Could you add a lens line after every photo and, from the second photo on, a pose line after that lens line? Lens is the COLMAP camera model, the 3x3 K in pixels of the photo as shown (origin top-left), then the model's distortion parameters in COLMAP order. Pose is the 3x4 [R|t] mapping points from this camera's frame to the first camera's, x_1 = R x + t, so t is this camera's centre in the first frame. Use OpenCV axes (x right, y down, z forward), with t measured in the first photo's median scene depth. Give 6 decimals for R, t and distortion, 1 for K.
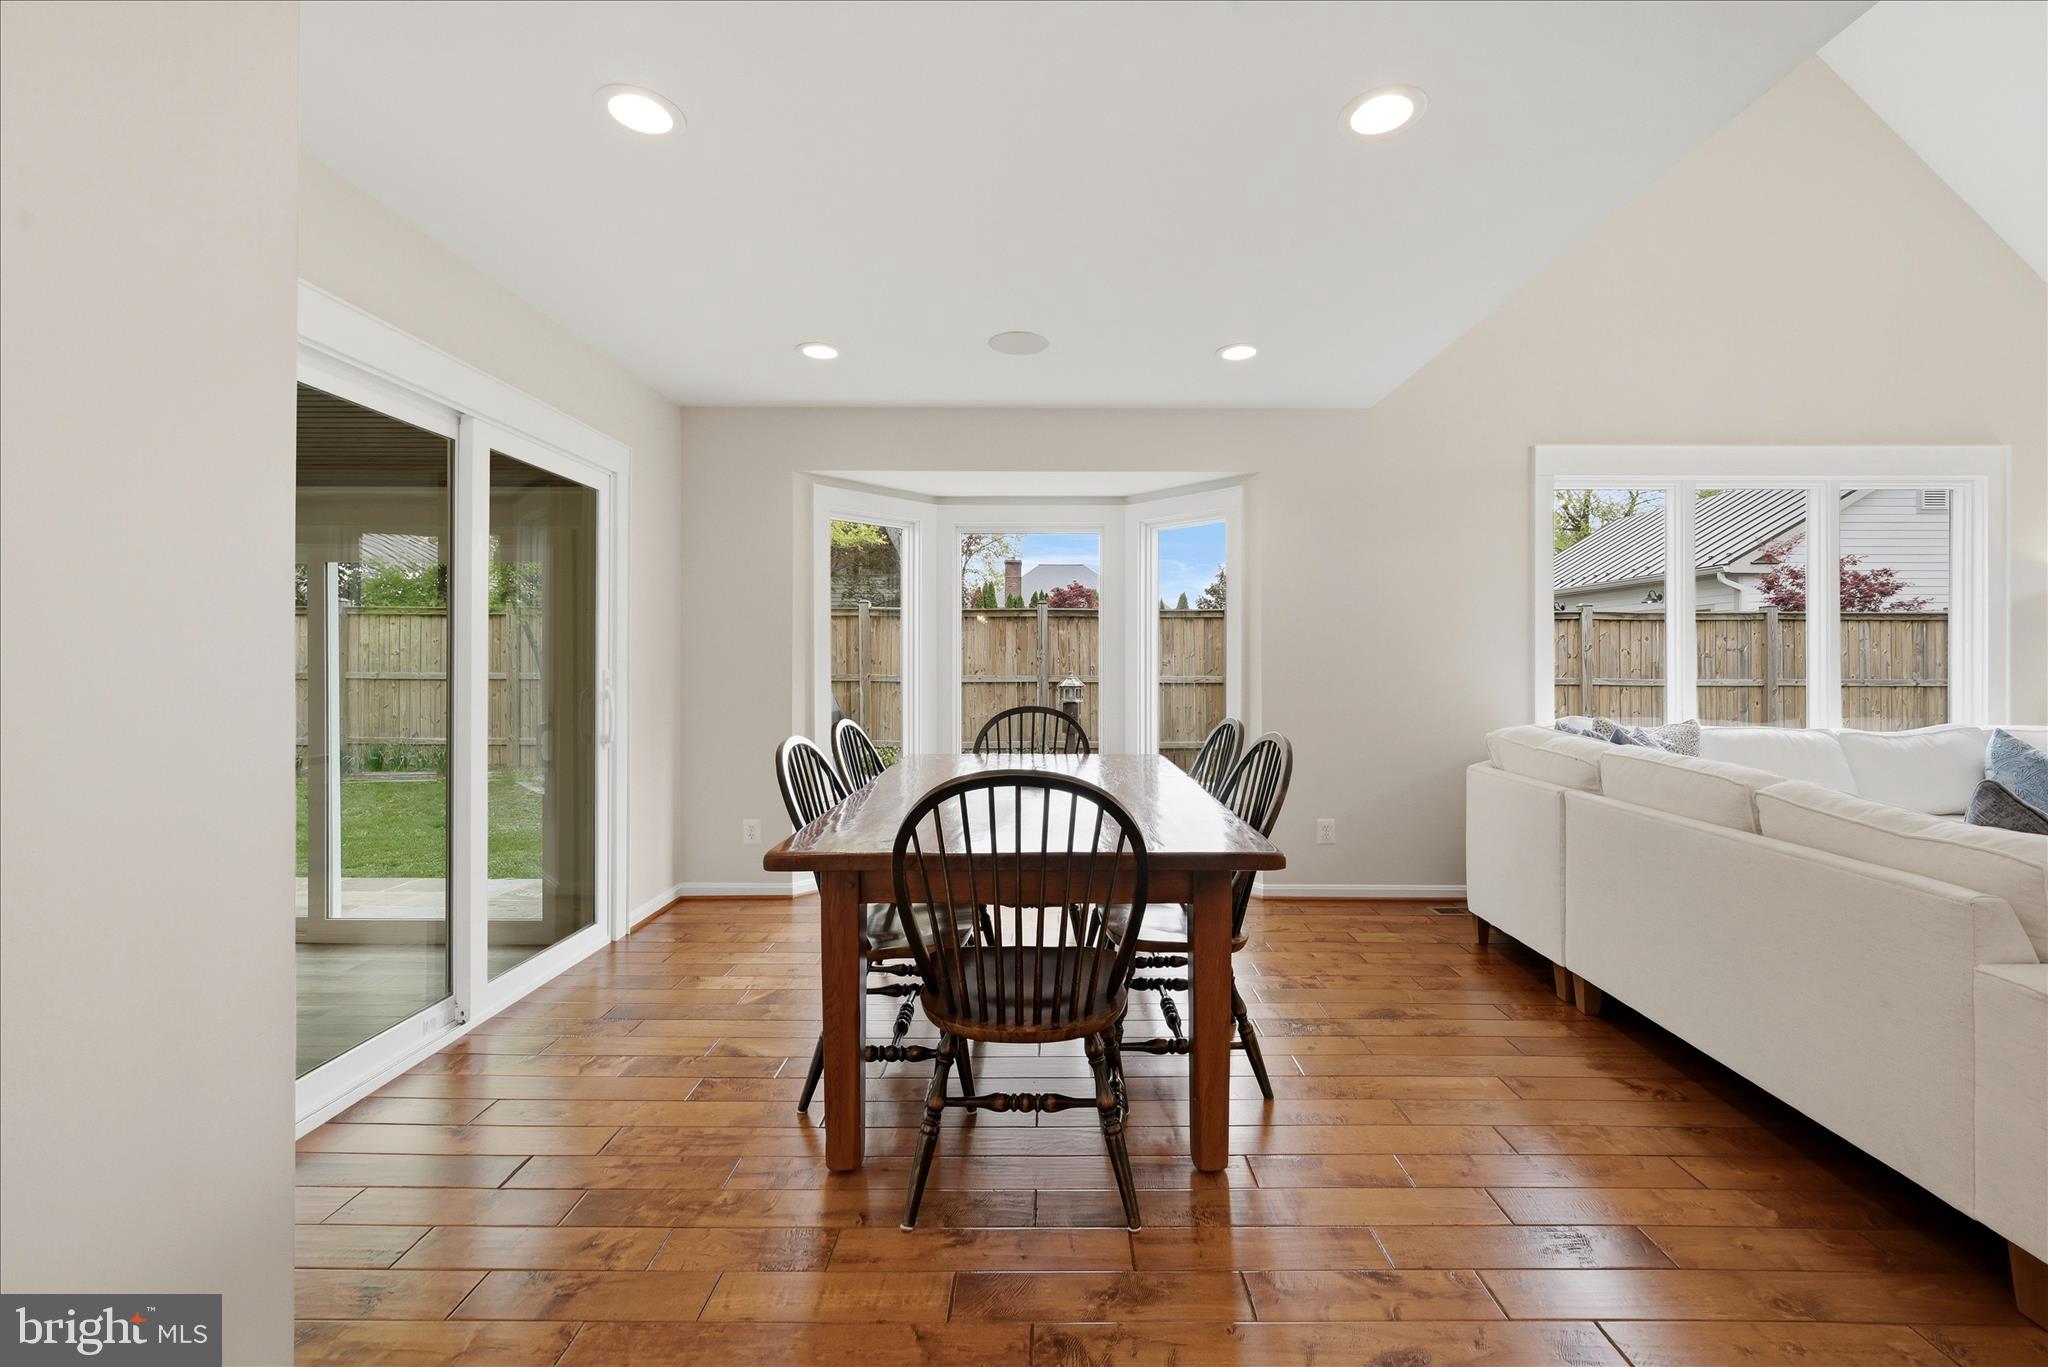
lens RADIAL K [[824.9, 0, 1028.1], [0, 824.9, 665.6], [0, 0, 1]] dist [-0.000363, -0.000231]
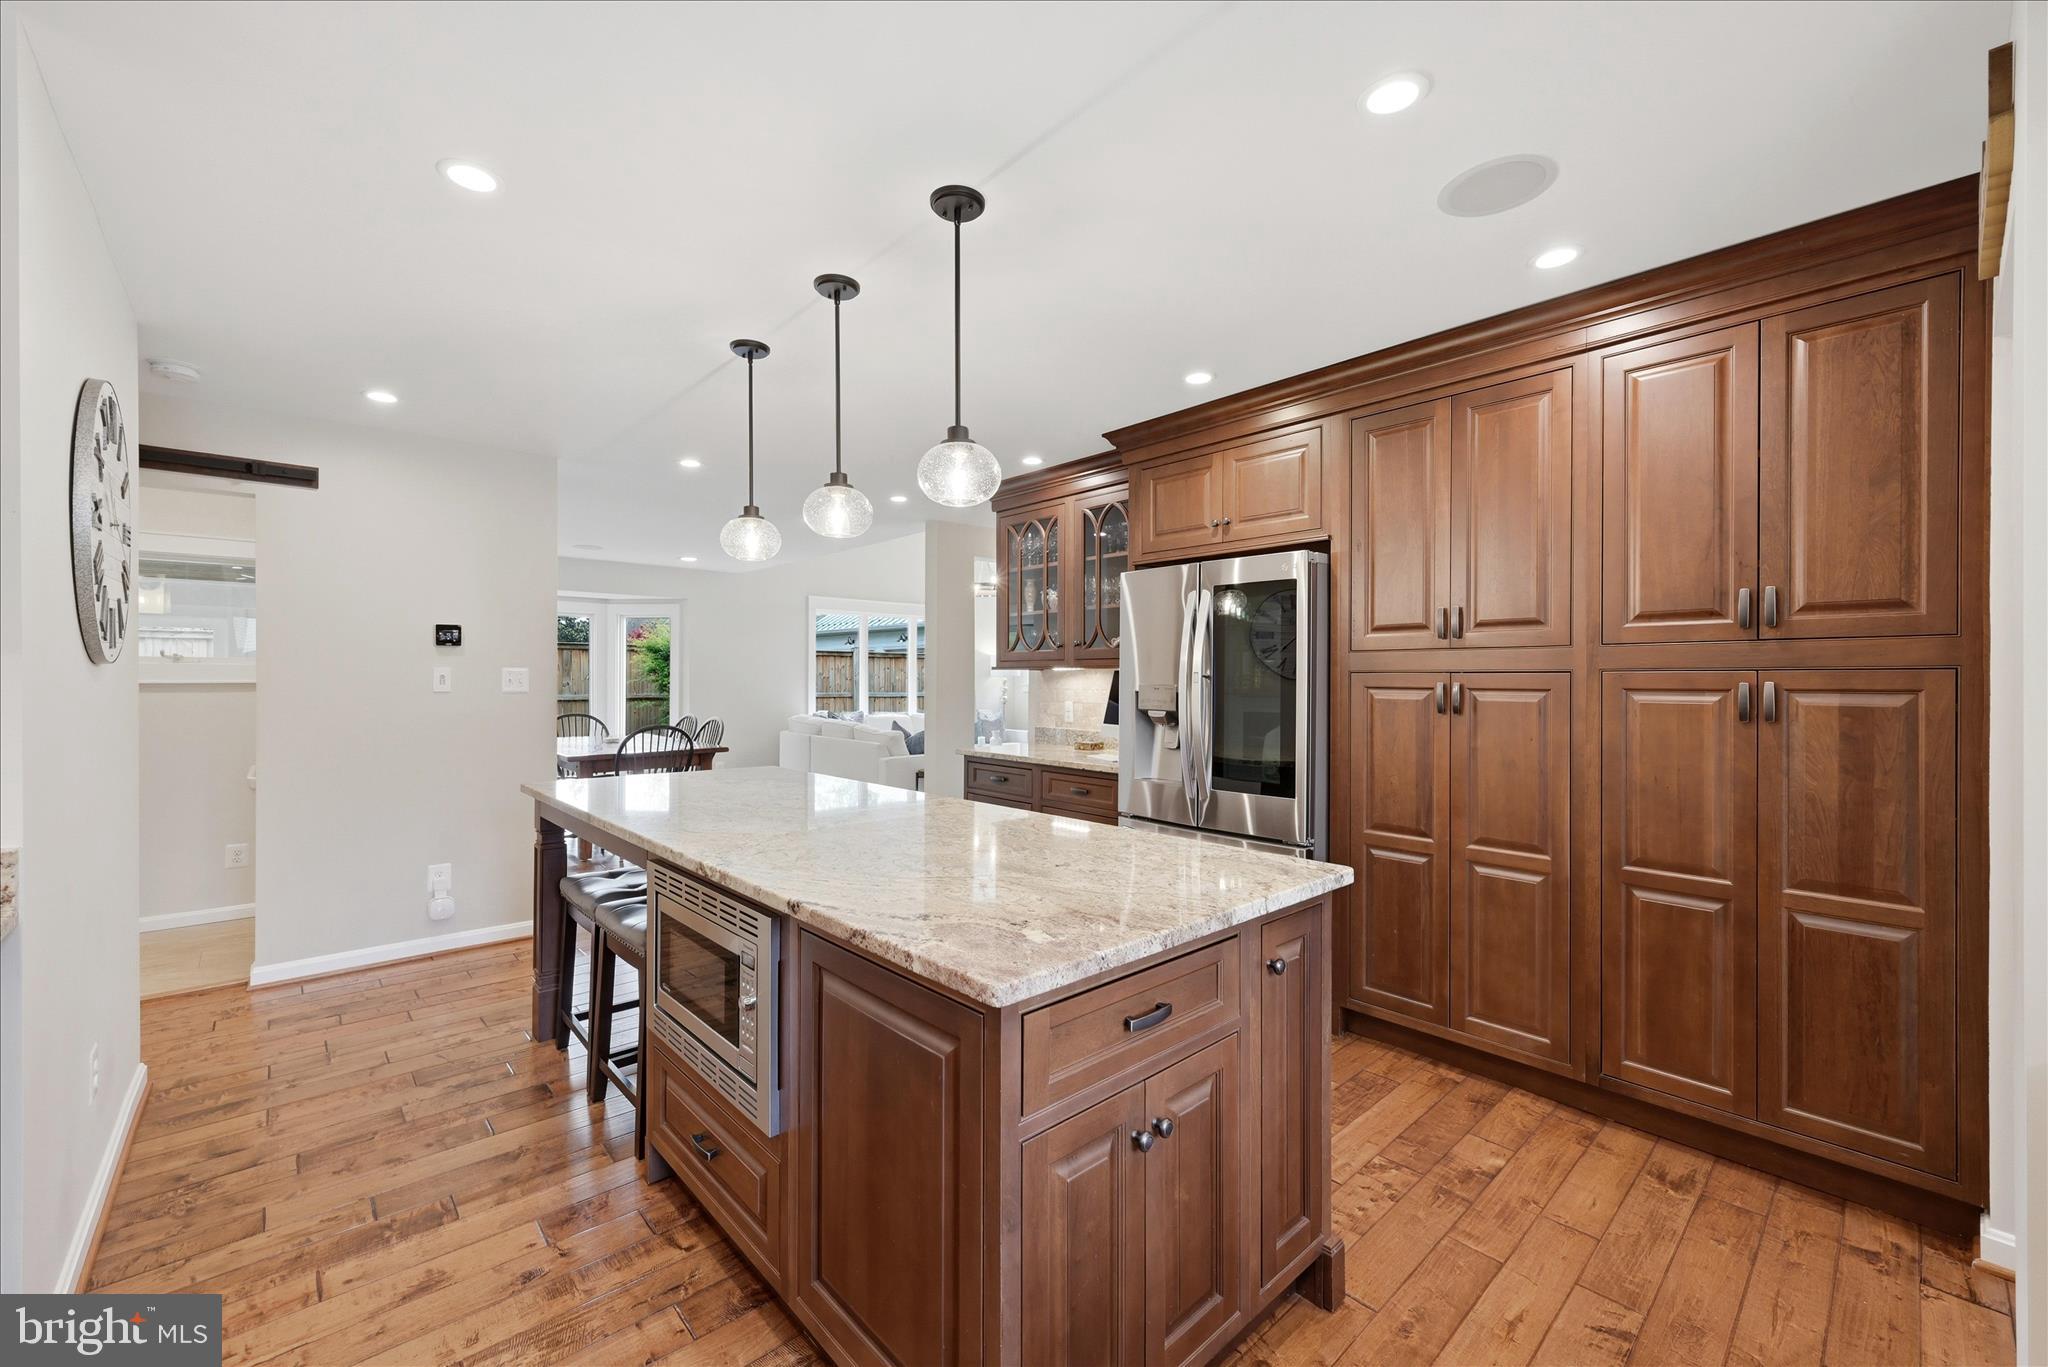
lens RADIAL K [[829.8, 0, 1024.0], [0, 829.8, 683.5], [0, 0, 1]] dist [0.000347, -0.000003]
pose [[0.728489, -0.000108, 0.685058, -0.556958], [-0.004307, 0.999980, 0.004737, -0.029990], [-0.685044, -0.006401, 0.728473, -1.147585]]
